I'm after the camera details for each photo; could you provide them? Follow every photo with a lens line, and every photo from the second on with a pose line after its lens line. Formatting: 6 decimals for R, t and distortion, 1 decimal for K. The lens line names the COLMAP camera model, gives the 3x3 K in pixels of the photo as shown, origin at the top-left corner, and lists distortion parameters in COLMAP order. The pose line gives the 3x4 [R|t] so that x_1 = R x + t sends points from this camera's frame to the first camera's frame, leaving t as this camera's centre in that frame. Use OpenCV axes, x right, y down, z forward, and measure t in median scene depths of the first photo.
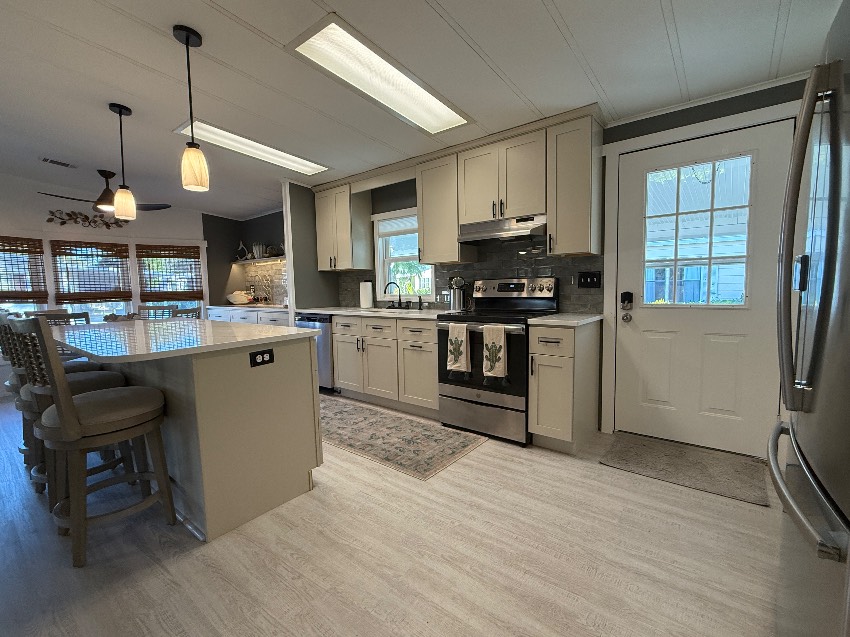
lens RADIAL K [[382.5, 0, 425.1], [0, 382.5, 320.0], [0, 0, 1]] dist [0.001062, 0.000384]
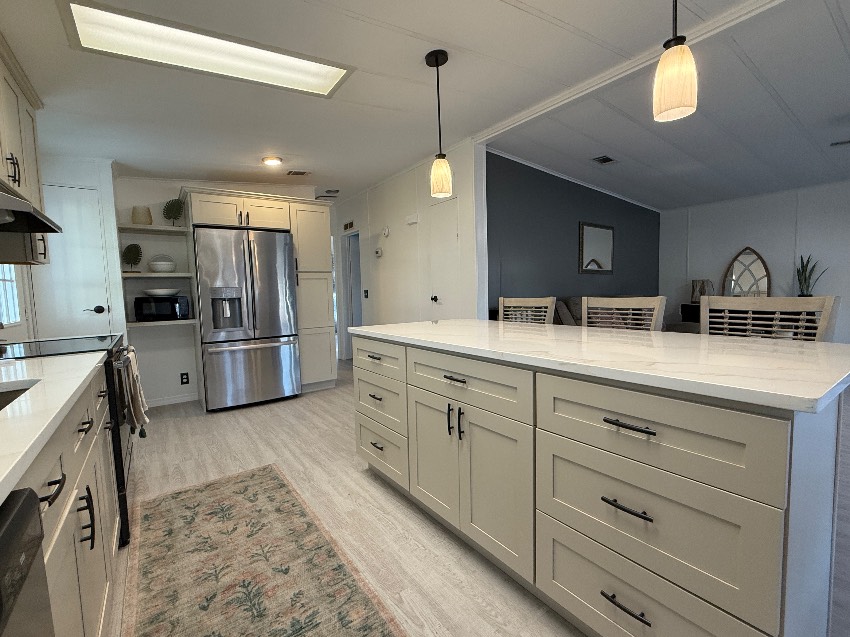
lens RADIAL K [[382.3, 0, 425.4], [0, 382.3, 318.6], [0, 0, 1]] dist [0.000310, -0.000003]
pose [[-0.961168, 0.028148, 0.274524, -0.487219], [0.073247, 0.985125, 0.155446, -0.096060], [-0.266065, 0.169518, -0.948933, 1.222299]]
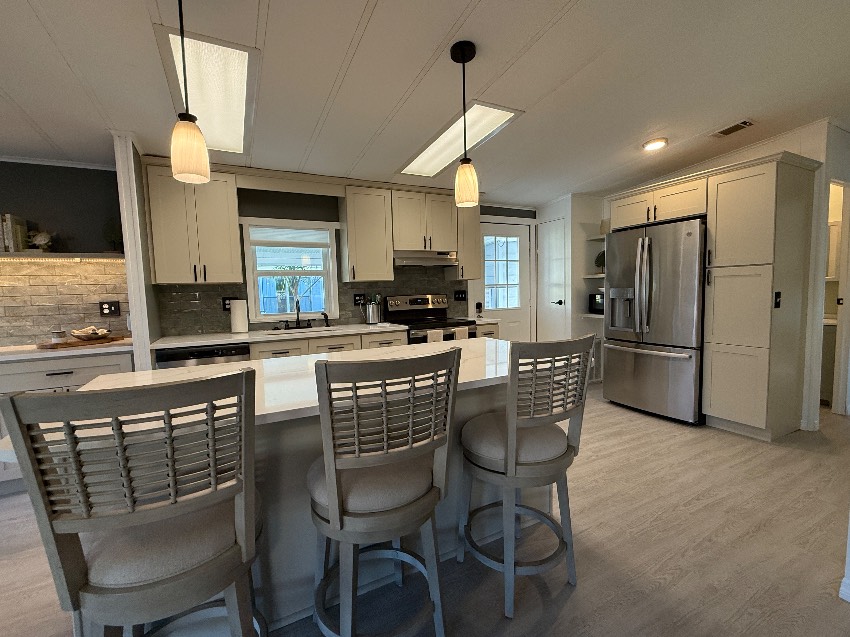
lens RADIAL K [[382.3, 0, 425.4], [0, 382.3, 318.6], [0, 0, 1]] dist [0.000310, -0.000003]
pose [[0.408980, -0.059104, 0.910627, -0.894429], [0.099143, 0.994871, 0.020045, -0.047751], [-0.907142, 0.082084, 0.412742, 0.410310]]
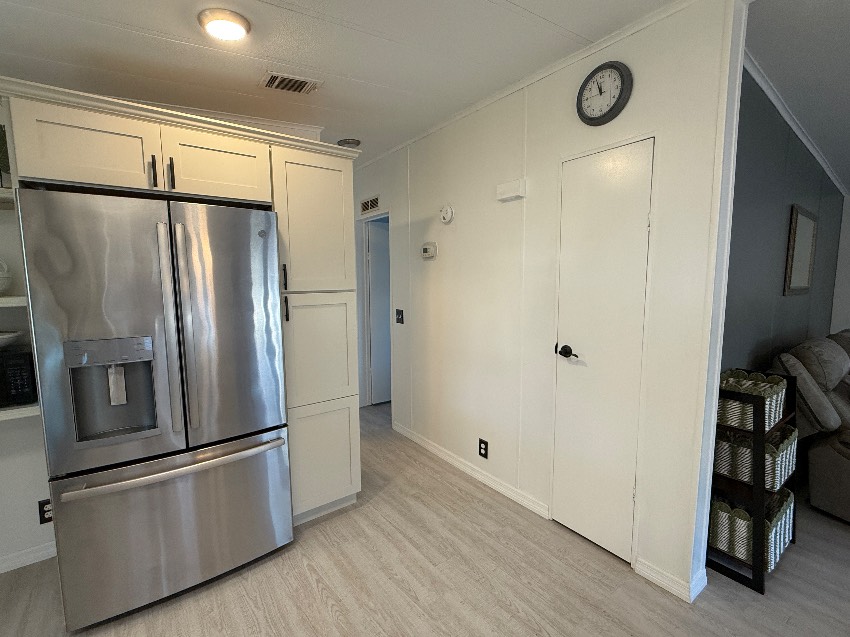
lens RADIAL K [[382.3, 0, 425.4], [0, 382.3, 318.6], [0, 0, 1]] dist [0.000310, -0.000003]
pose [[-0.967092, 0.002381, 0.254417, -0.122317], [0.051554, 0.981047, 0.186787, -0.142357], [-0.249150, 0.193757, -0.948885, 0.664767]]
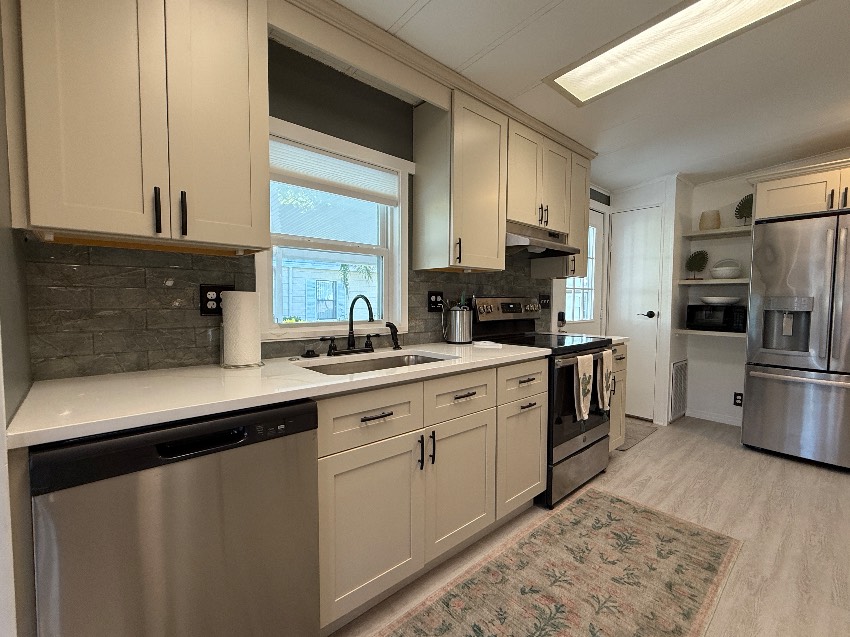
lens RADIAL K [[382.3, 0, 425.4], [0, 382.3, 318.6], [0, 0, 1]] dist [0.000310, -0.000003]
pose [[0.160032, -0.028039, 0.986713, -0.590466], [0.076719, 0.996926, 0.015886, -0.082831], [-0.984126, 0.073158, 0.161691, 0.974631]]
